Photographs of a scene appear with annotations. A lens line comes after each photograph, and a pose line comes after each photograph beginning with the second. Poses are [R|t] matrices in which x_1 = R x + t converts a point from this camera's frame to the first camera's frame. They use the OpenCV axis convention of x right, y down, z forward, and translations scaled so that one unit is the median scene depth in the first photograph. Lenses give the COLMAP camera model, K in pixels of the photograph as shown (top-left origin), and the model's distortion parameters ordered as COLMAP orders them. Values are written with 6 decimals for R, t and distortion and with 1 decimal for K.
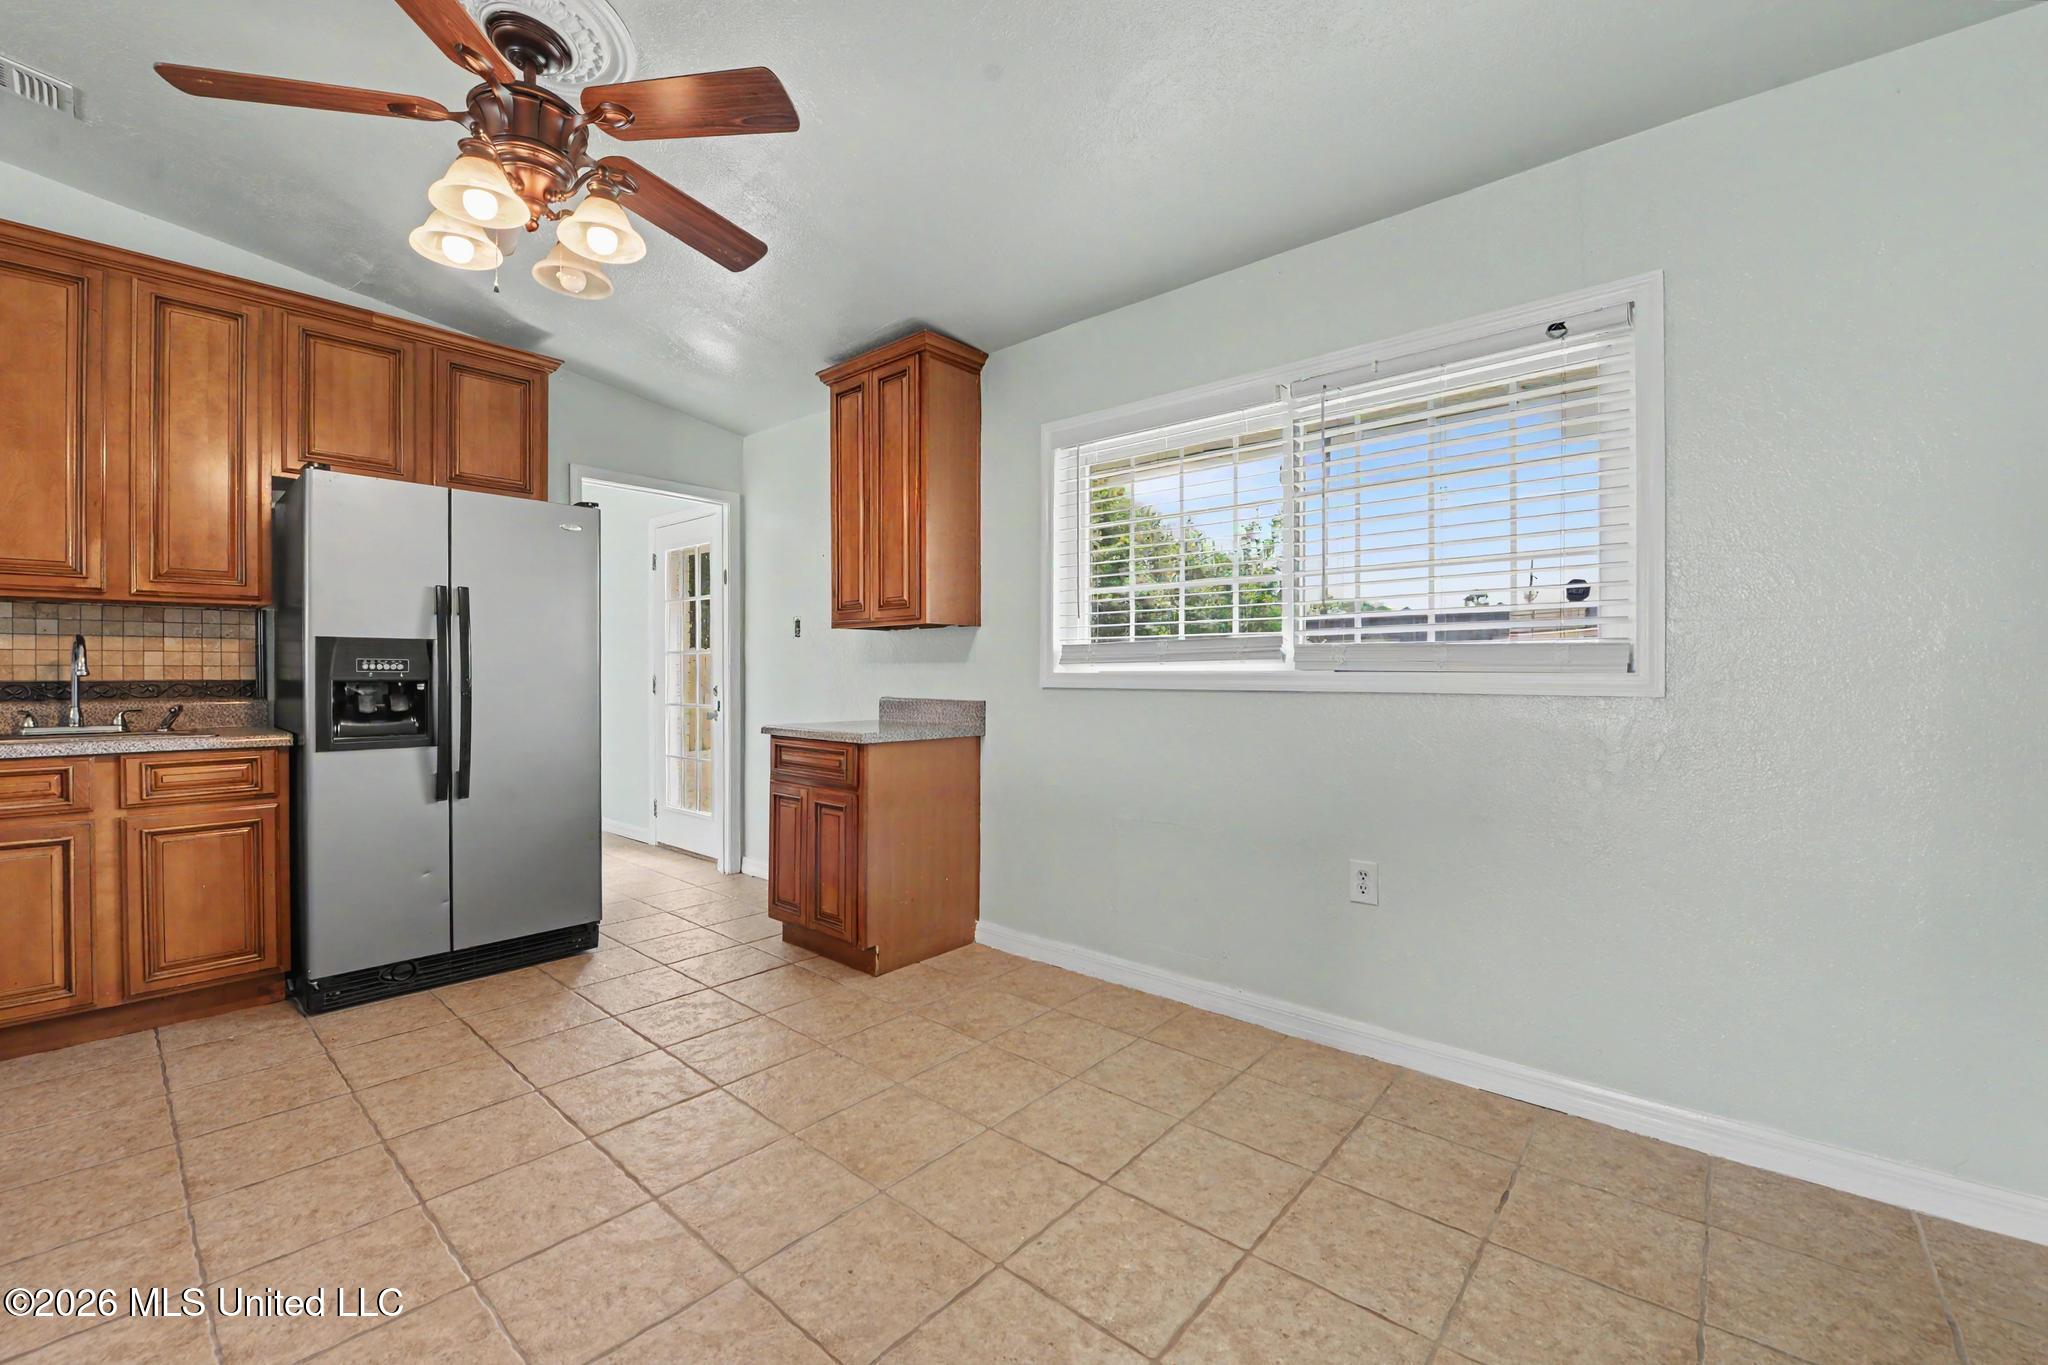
lens RADIAL K [[822.4, 0, 1031.9], [0, 822.4, 677.7], [0, 0, 1]] dist [-0.020160, -0.000474]
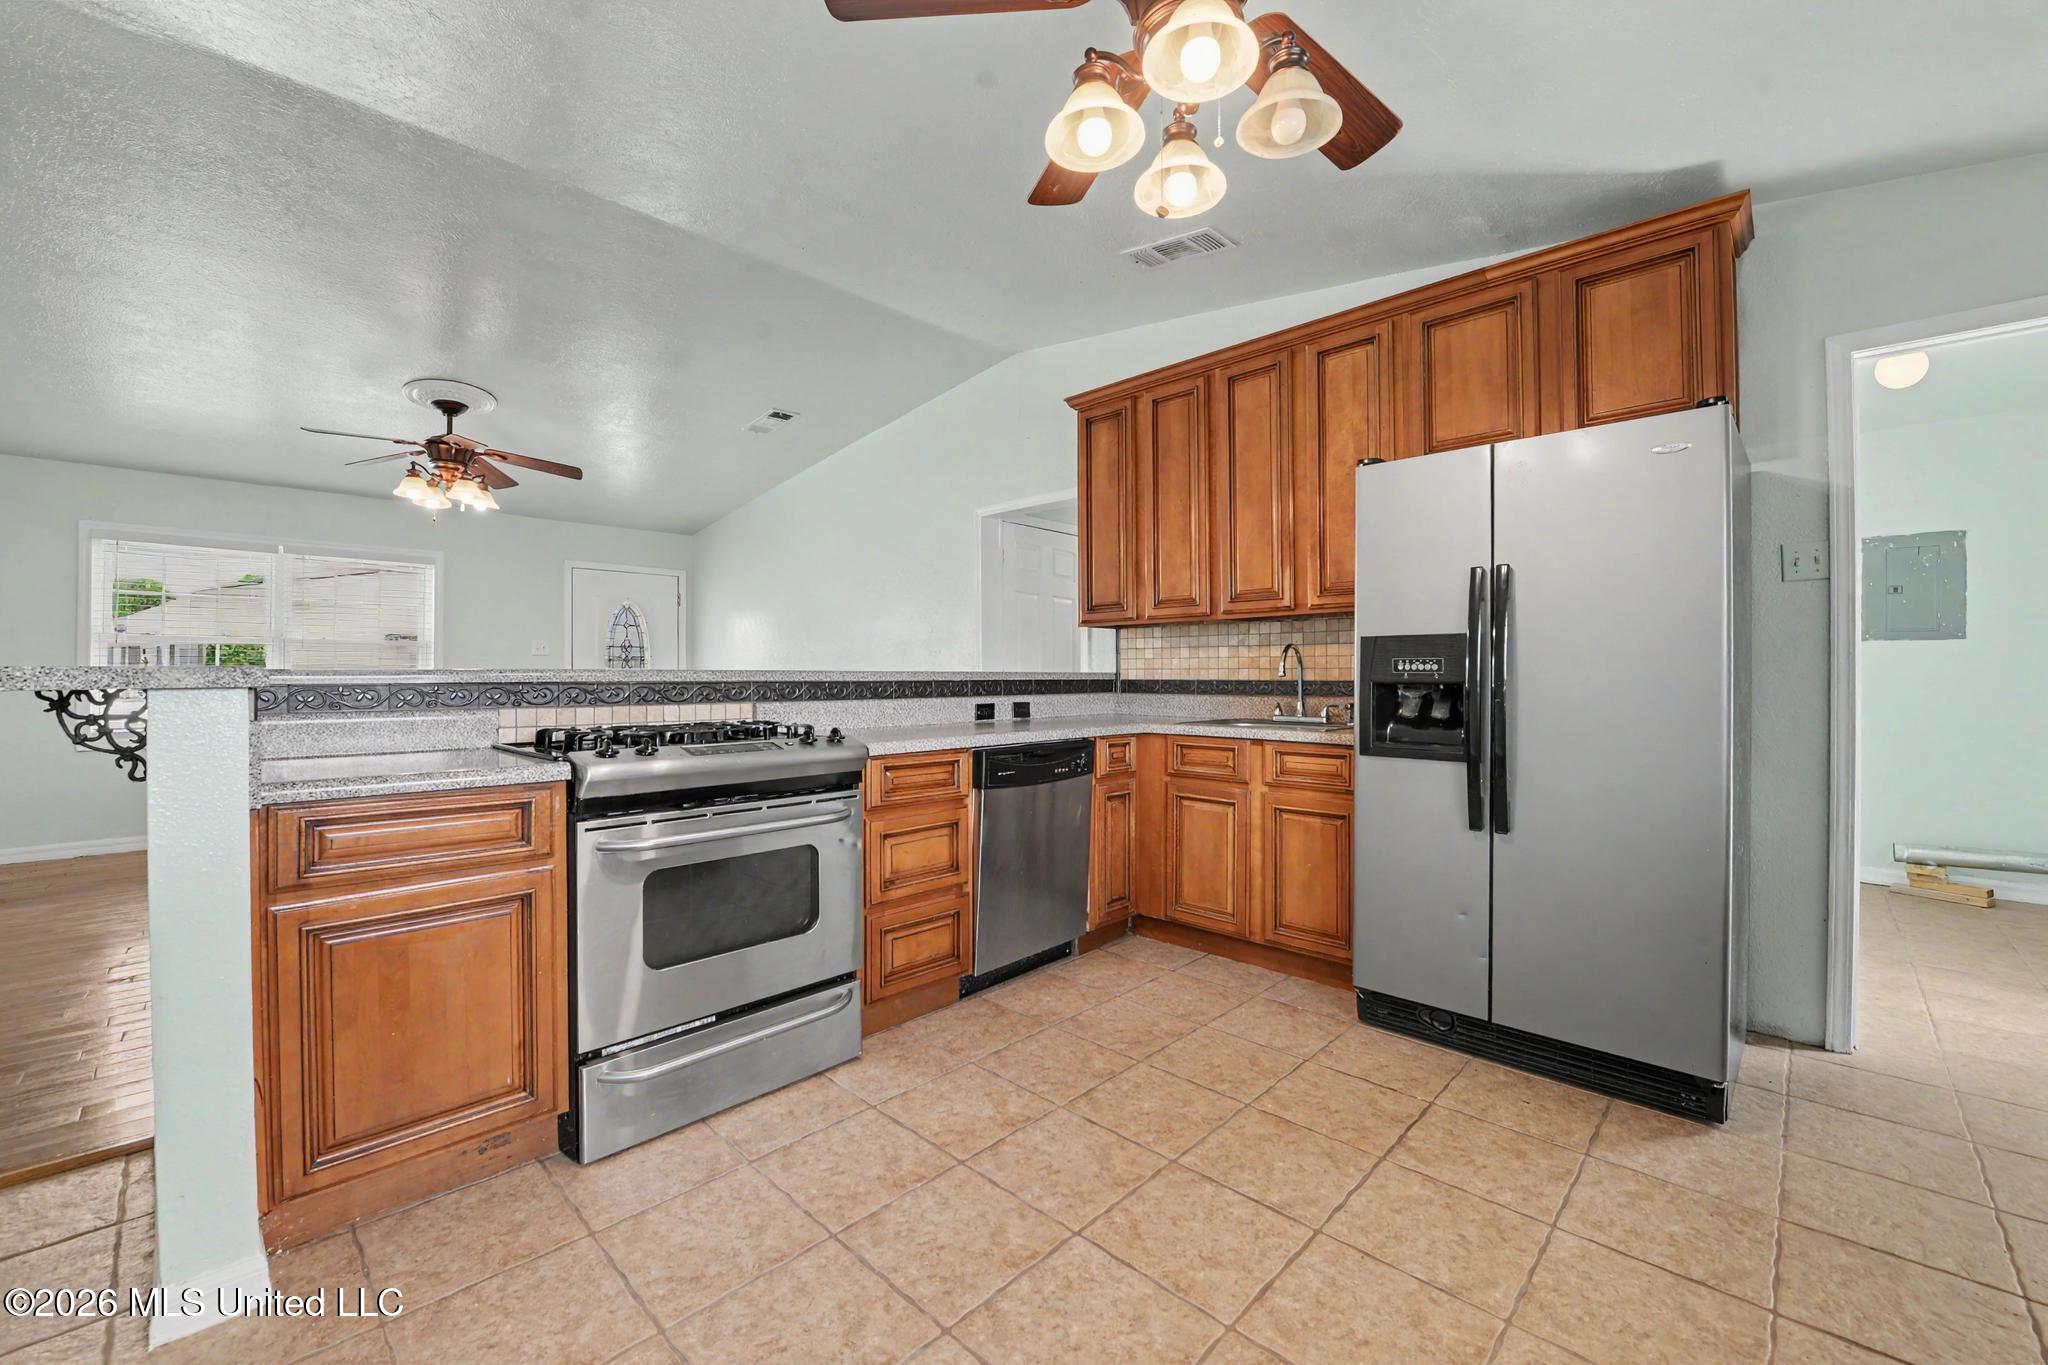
lens RADIAL K [[822.4, 0, 1008.9], [0, 822.4, 672.1], [0, 0, 1]] dist [-0.020160, -0.000474]
pose [[-0.071077, -0.002997, -0.997466, 0.128350], [-0.005683, 0.999980, -0.002600, -0.002932], [0.997455, 0.005483, -0.071093, 0.618458]]
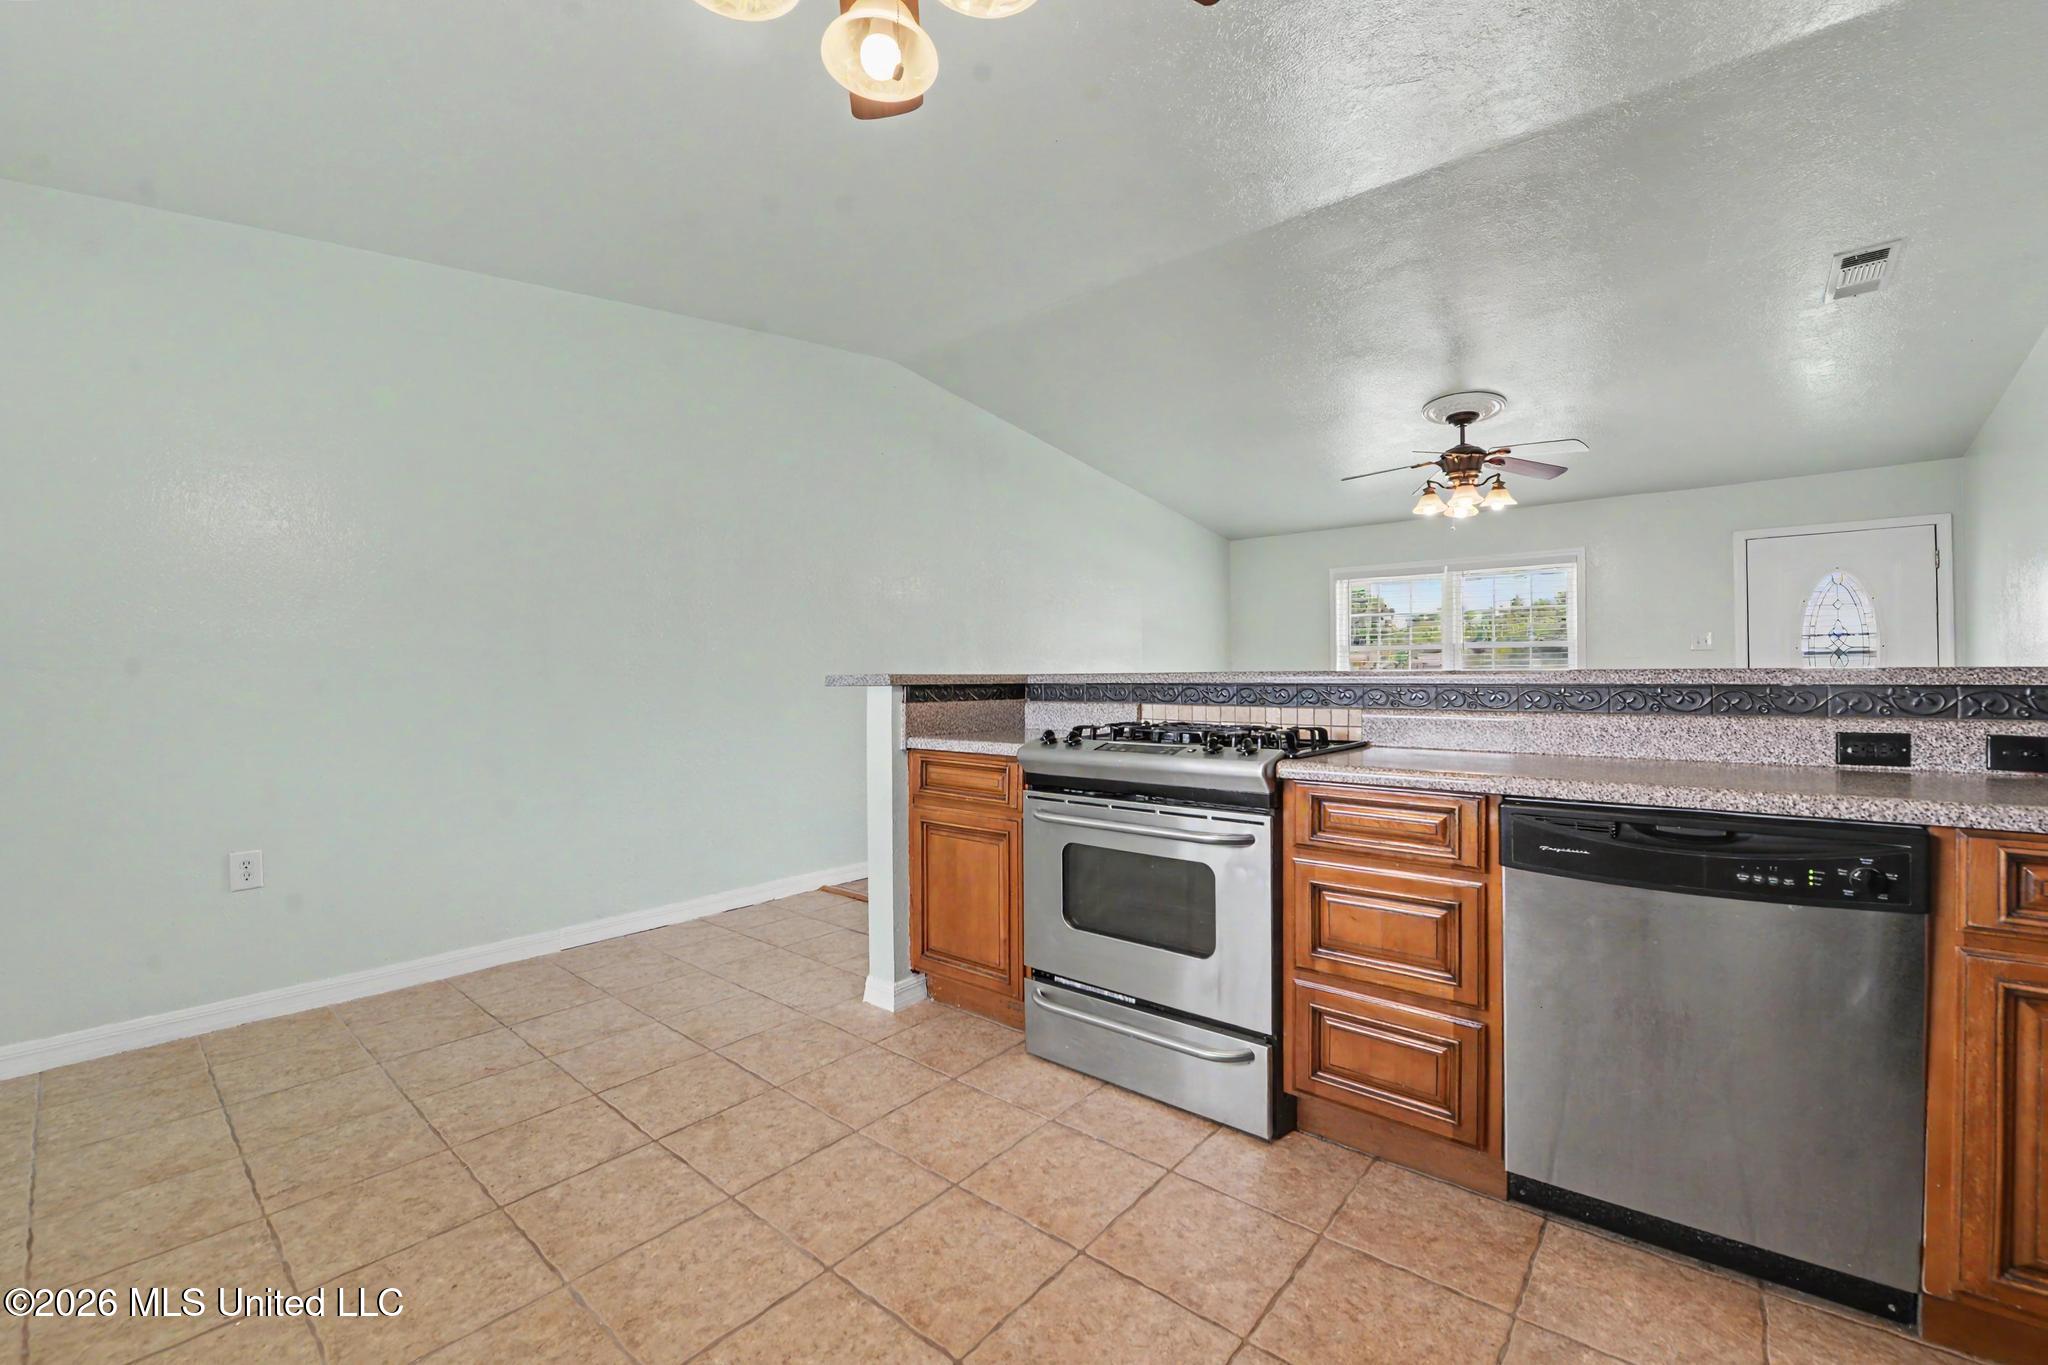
lens RADIAL K [[822.4, 0, 1012.6], [0, 822.4, 685.2], [0, 0, 1]] dist [-0.020160, -0.000474]
pose [[-0.999971, 0.004001, -0.006433, -0.507534], [0.003906, 0.999884, 0.014738, -0.005075], [0.006491, 0.014712, -0.999871, 1.109770]]
